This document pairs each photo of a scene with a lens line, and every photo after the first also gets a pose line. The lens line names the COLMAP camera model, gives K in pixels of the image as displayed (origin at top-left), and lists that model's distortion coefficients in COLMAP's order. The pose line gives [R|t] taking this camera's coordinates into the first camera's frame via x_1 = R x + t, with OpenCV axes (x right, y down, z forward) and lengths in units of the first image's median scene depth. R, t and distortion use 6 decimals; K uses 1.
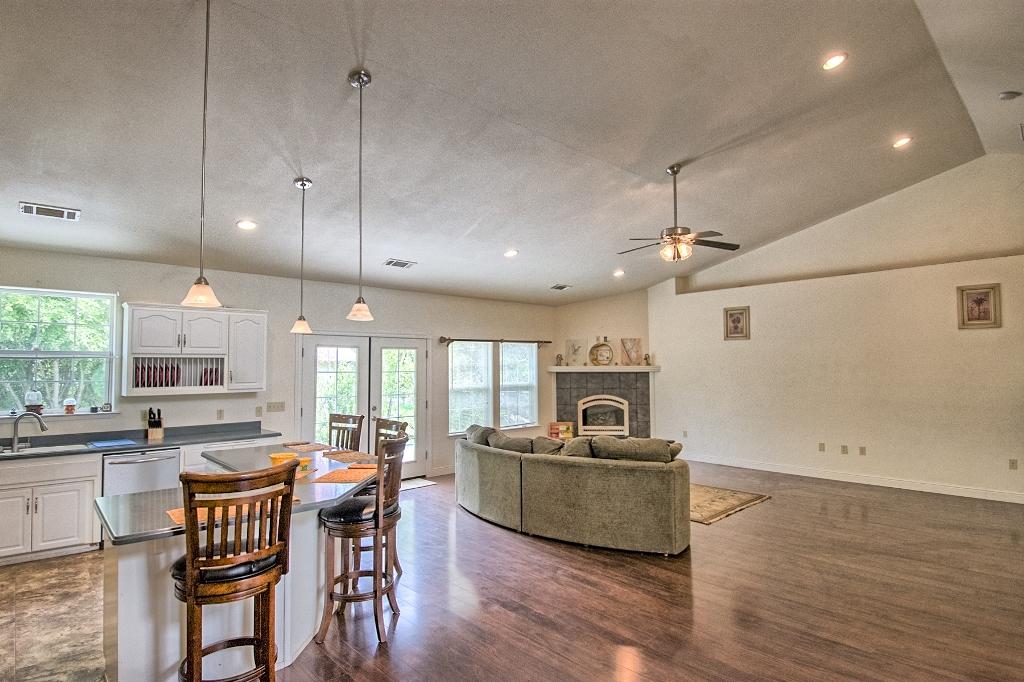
lens RADIAL K [[529.6, 0, 514.8], [0, 529.6, 345.2], [0, 0, 1]] dist [-0.005449, -0.018079]
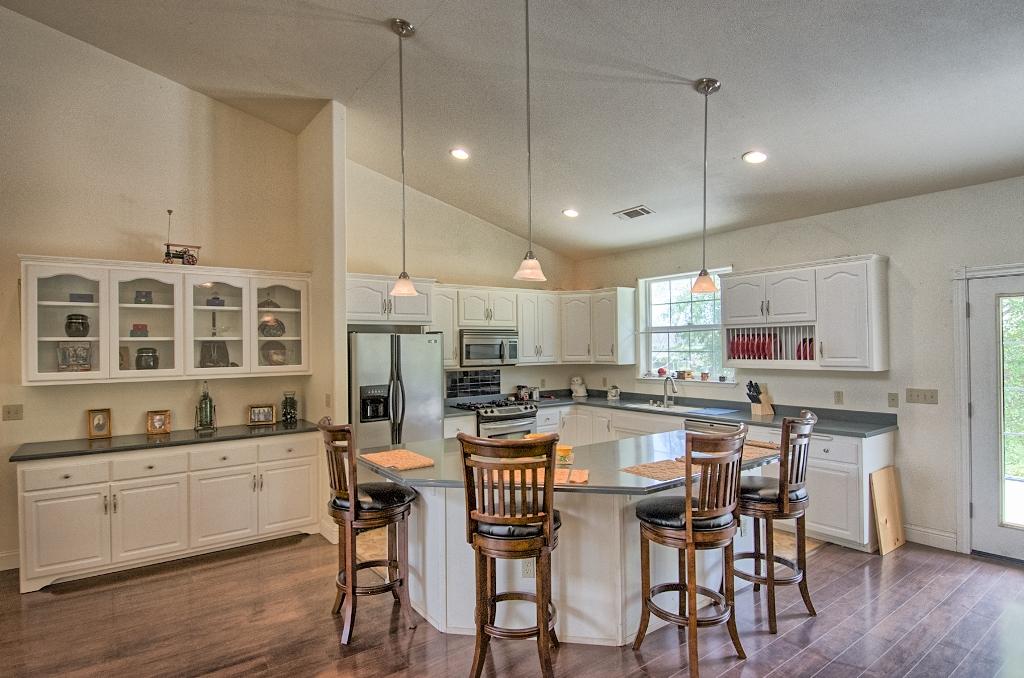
lens RADIAL K [[536.3, 0, 512.5], [0, 536.3, 337.5], [0, 0, 1]] dist [-0.002475, -0.014471]
pose [[-0.132753, -0.018785, -0.990971, 0.257897], [0.040591, 0.998879, -0.024372, 0.035690], [0.990318, -0.043460, -0.131841, 0.537407]]
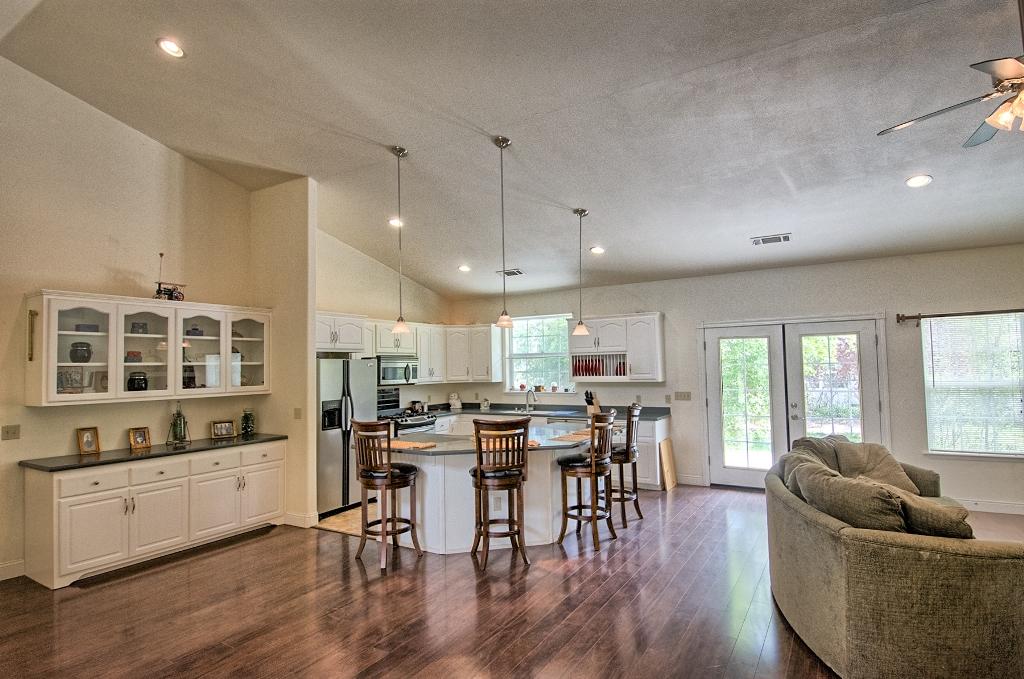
lens RADIAL K [[529.6, 0, 523.1], [0, 529.6, 334.4], [0, 0, 1]] dist [-0.005449, -0.018079]
pose [[0.268936, -0.069702, -0.960633, 0.488369], [0.050840, 0.997015, -0.058108, 0.032452], [0.961815, -0.033211, 0.271677, 0.355865]]
